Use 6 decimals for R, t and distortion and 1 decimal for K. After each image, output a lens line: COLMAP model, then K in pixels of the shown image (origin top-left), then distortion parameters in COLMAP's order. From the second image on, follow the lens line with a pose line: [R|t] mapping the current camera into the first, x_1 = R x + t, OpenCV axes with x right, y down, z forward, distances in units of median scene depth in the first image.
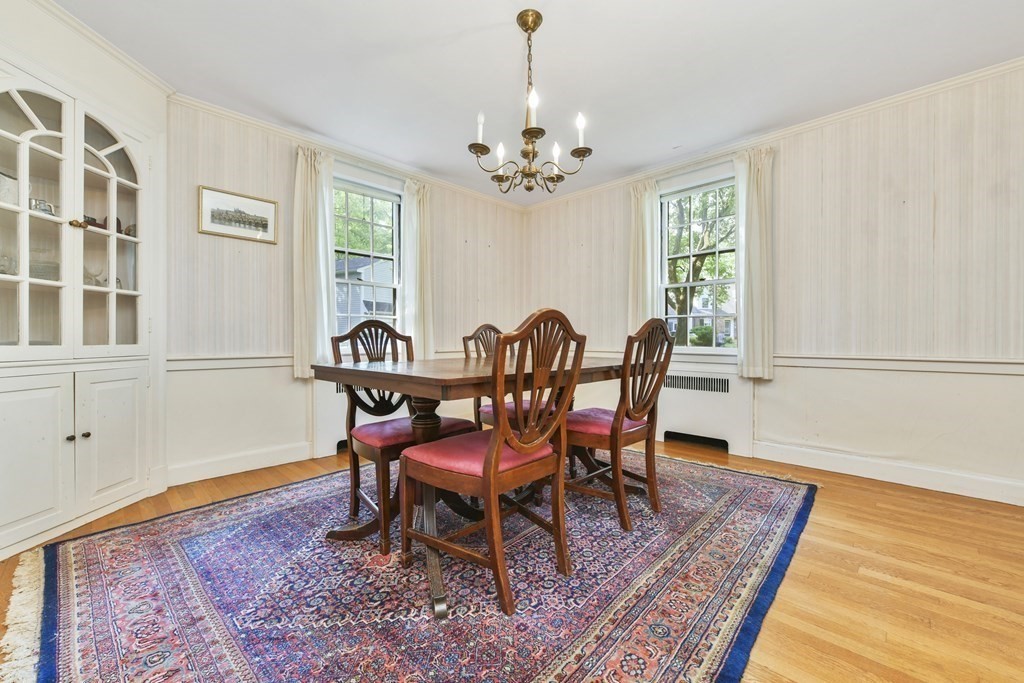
lens RADIAL K [[402.7, 0, 520.7], [0, 402.7, 341.6], [0, 0, 1]] dist [-0.005843, -0.000060]
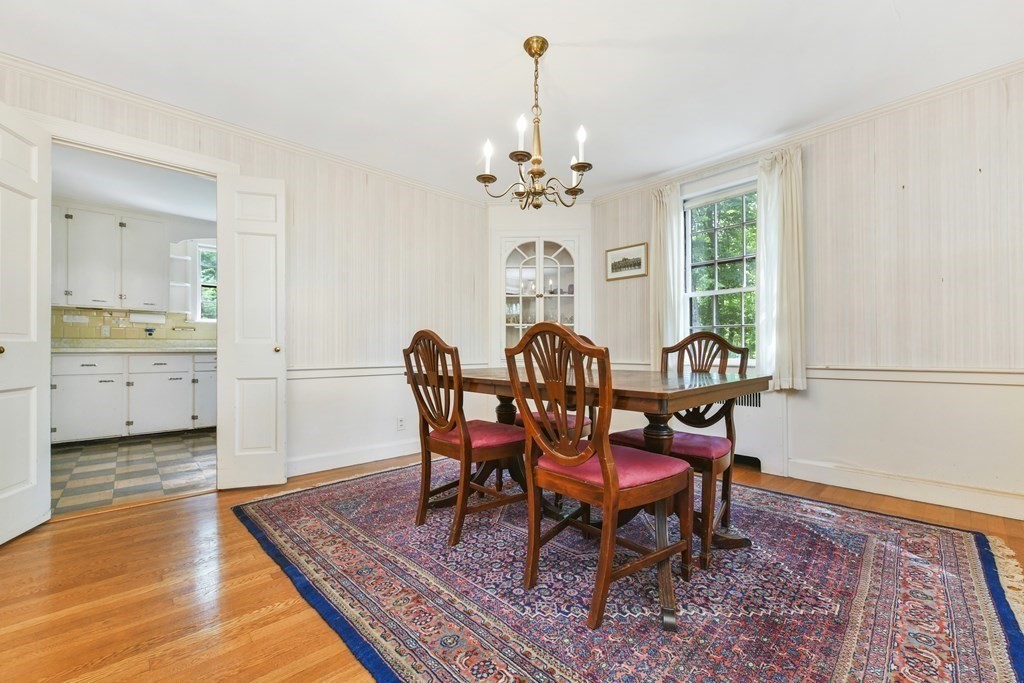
lens RADIAL K [[402.8, 0, 514.5], [0, 402.8, 346.5], [0, 0, 1]] dist [-0.000805, -0.000029]
pose [[-0.025618, -0.006640, -0.999650, 0.913145], [-0.006007, 0.999961, -0.006488, -0.009164], [0.999654, 0.005839, -0.025657, 0.834388]]
